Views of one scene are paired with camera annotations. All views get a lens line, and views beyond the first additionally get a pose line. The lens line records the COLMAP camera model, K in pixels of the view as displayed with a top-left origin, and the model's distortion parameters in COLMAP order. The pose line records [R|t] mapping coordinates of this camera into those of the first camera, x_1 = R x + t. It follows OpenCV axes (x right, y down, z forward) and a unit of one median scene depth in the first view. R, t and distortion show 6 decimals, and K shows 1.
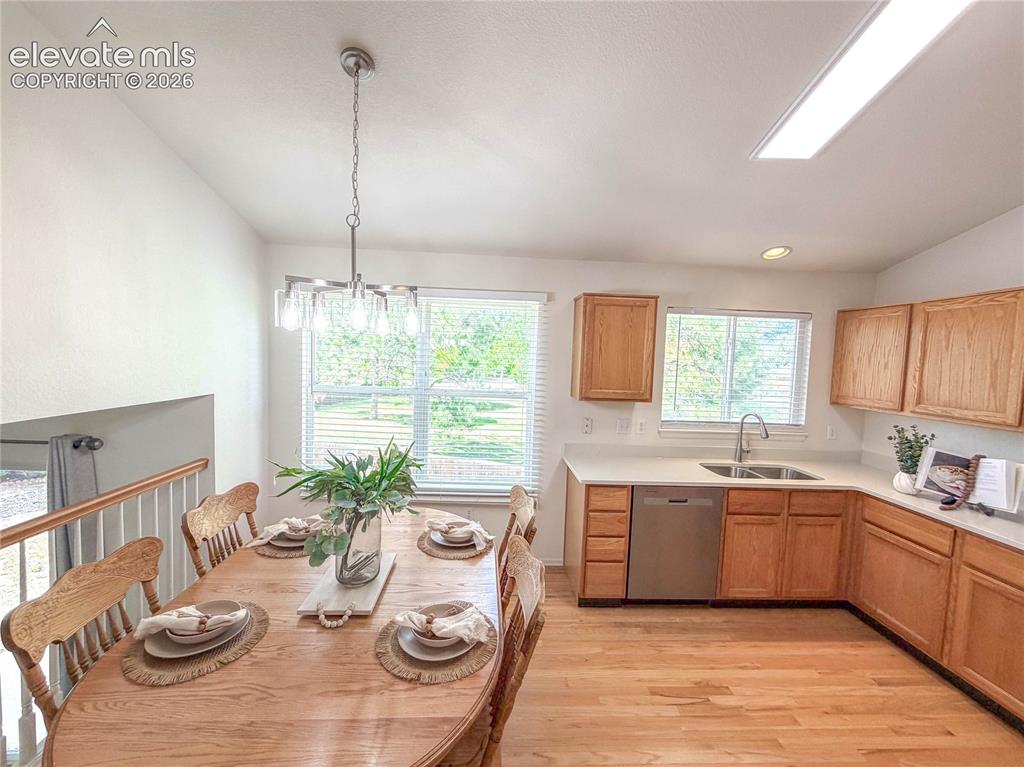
lens RADIAL K [[410.7, 0, 510.2], [0, 410.7, 382.9], [0, 0, 1]] dist [0.001694, 0.000464]
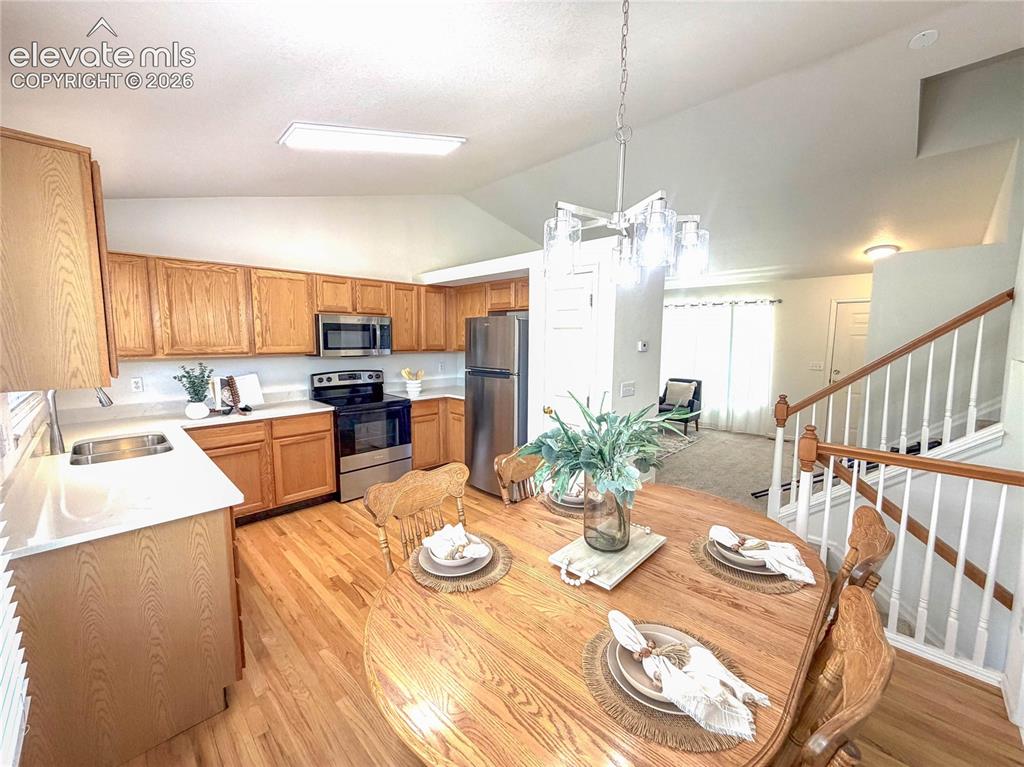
lens RADIAL K [[410.7, 0, 510.2], [0, 410.7, 382.9], [0, 0, 1]] dist [0.001694, 0.000464]
pose [[-0.670676, -0.124409, 0.731243, -0.530826], [0.017800, 0.982851, 0.183542, -0.045724], [-0.741537, 0.136114, -0.656960, 1.058455]]
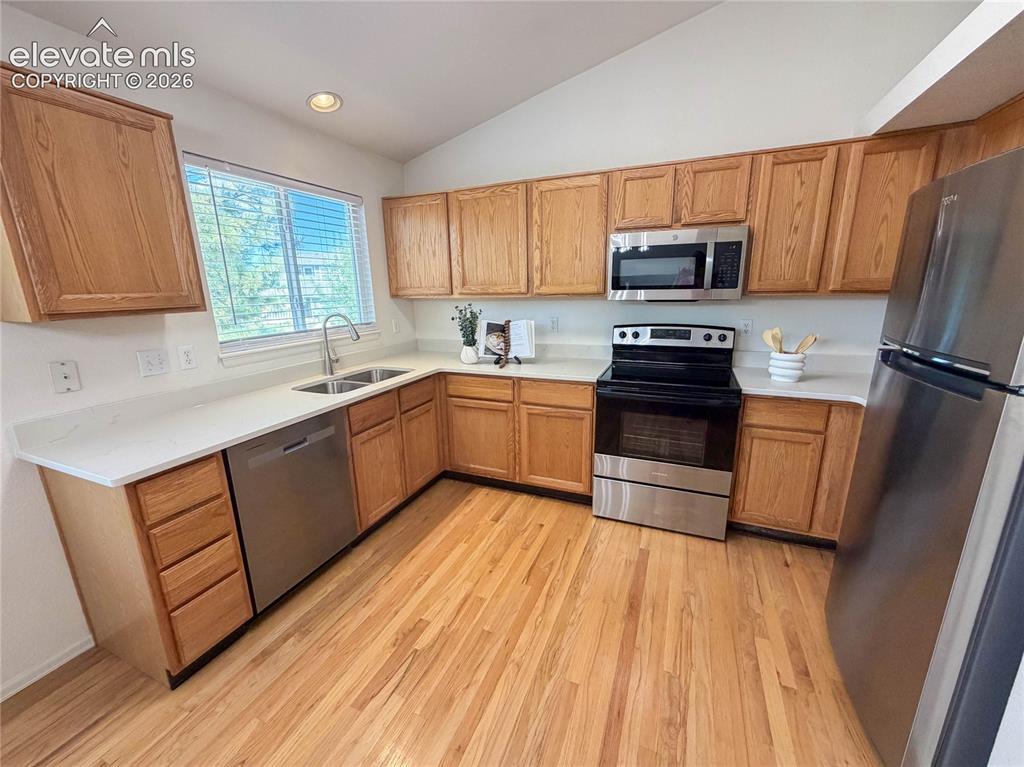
lens RADIAL K [[410.7, 0, 510.2], [0, 410.7, 382.9], [0, 0, 1]] dist [0.001694, 0.000464]
pose [[0.438760, -0.253027, 0.862246, -0.009249], [0.095065, 0.967224, 0.235458, 0.054809], [-0.893562, -0.021340, 0.448433, 0.358792]]
